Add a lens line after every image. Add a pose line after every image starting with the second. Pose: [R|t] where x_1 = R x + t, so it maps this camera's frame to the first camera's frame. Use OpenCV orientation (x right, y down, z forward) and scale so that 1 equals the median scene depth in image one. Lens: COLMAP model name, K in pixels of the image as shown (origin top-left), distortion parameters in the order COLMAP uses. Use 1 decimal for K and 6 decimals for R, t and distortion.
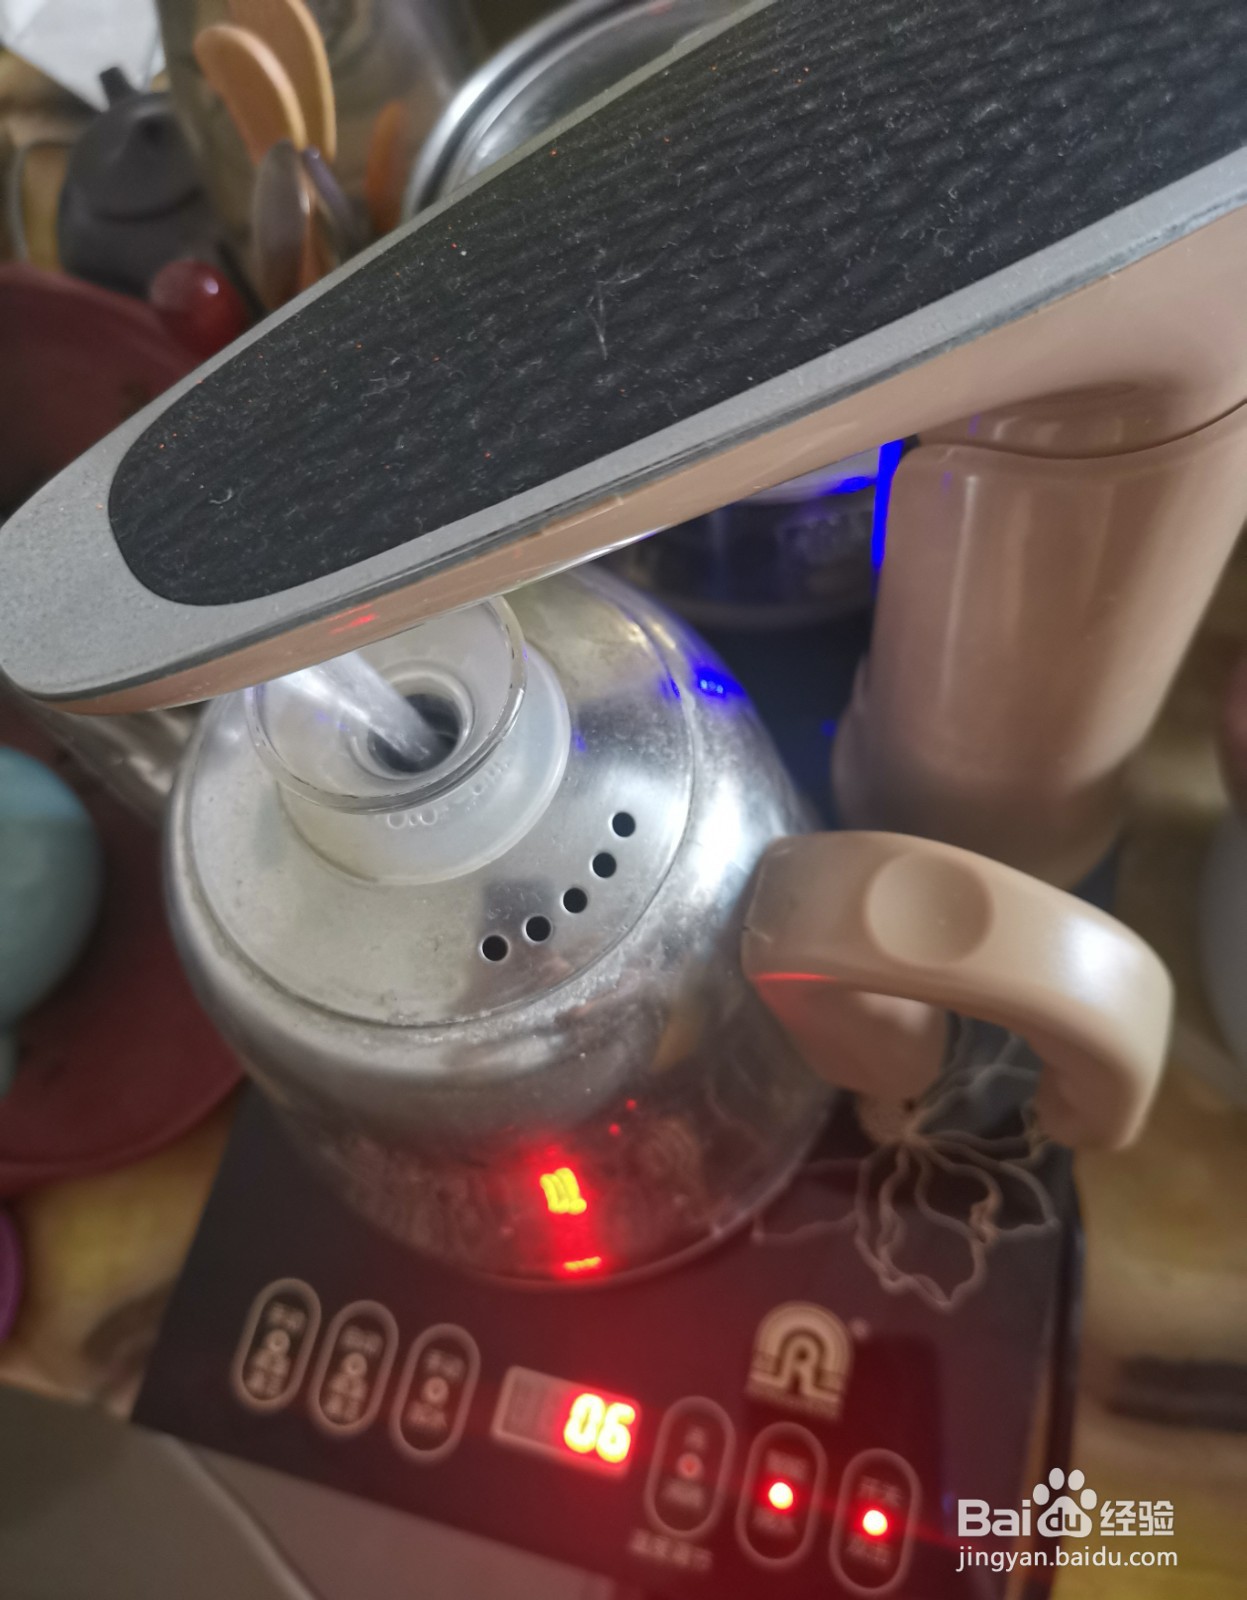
lens RADIAL K [[1349.3, 0, 628.5], [0, 1349.3, 837.0], [0, 0, 1]] dist [-0.006725, -0.005233]
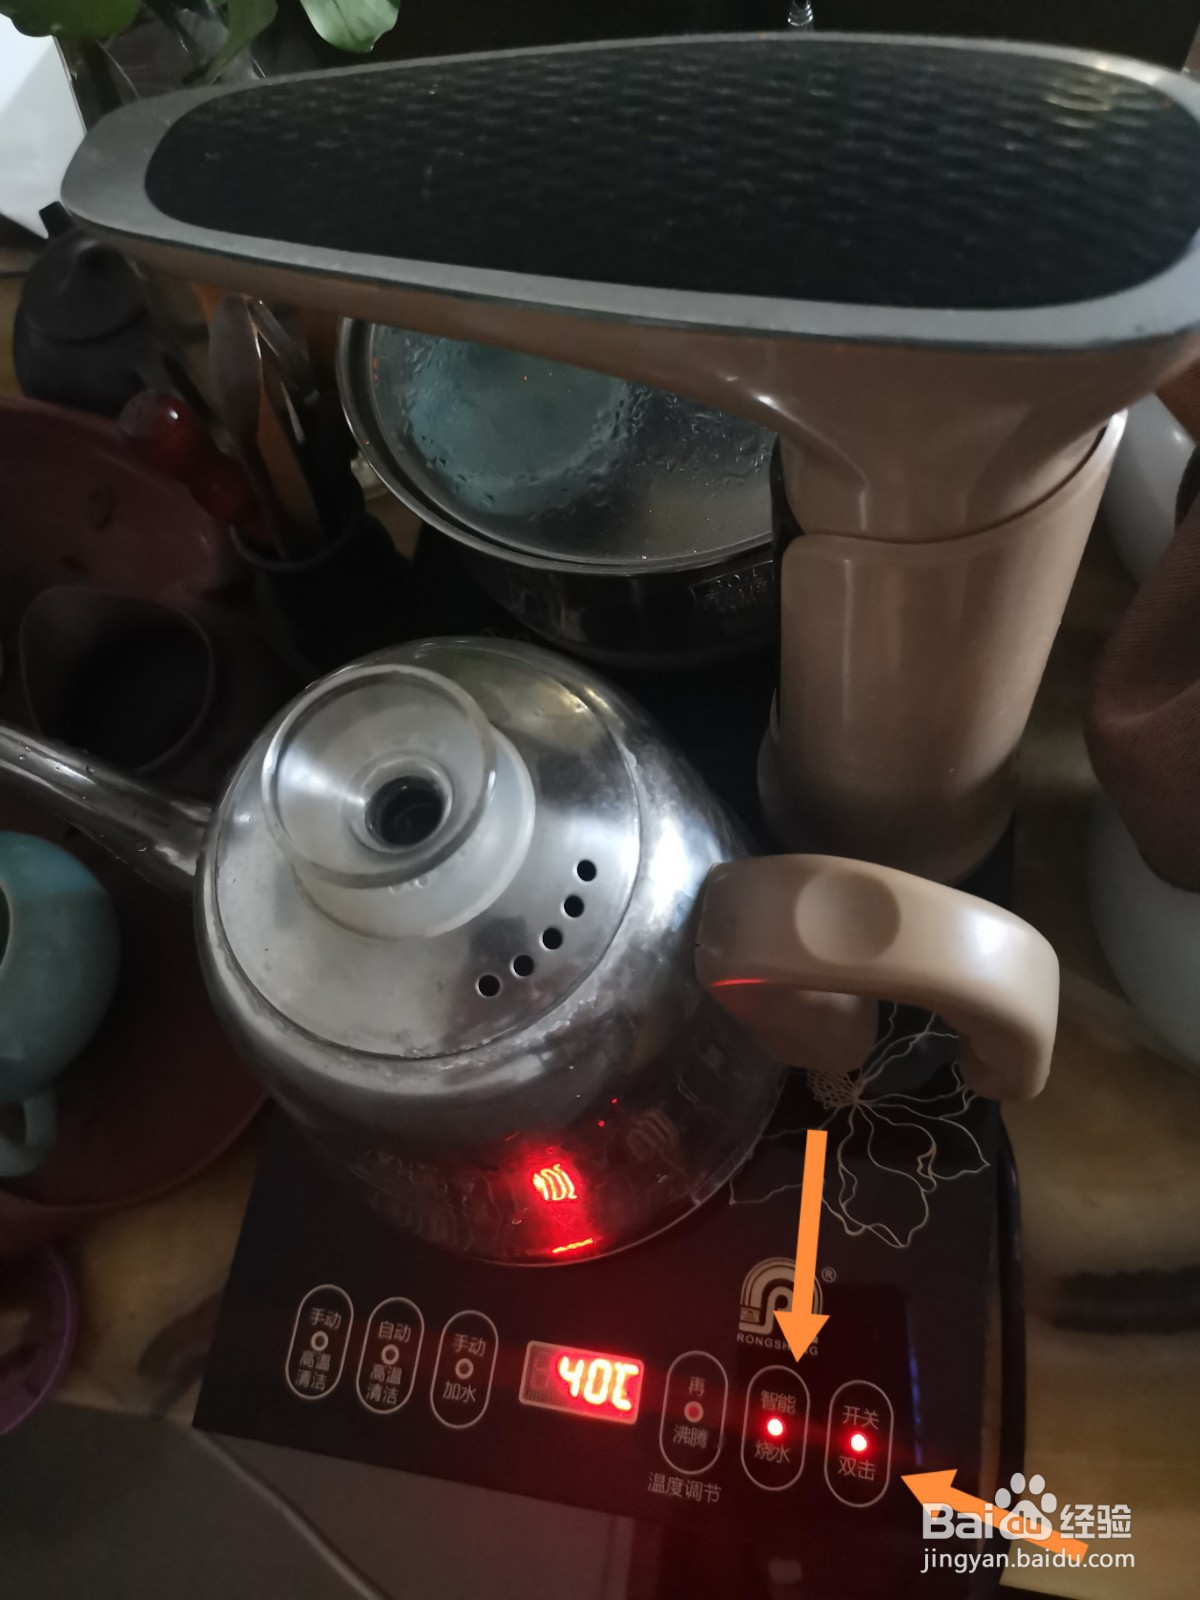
lens RADIAL K [[1266.3, 0, 600.0], [0, 1266.3, 800.0], [0, 0, 1]] dist [0.007085, 0.004247]
pose [[0.995142, -0.095969, 0.021985, -0.009862], [0.096445, 0.995101, -0.021728, -0.042146], [-0.019792, 0.023743, 0.999522, -0.111058]]
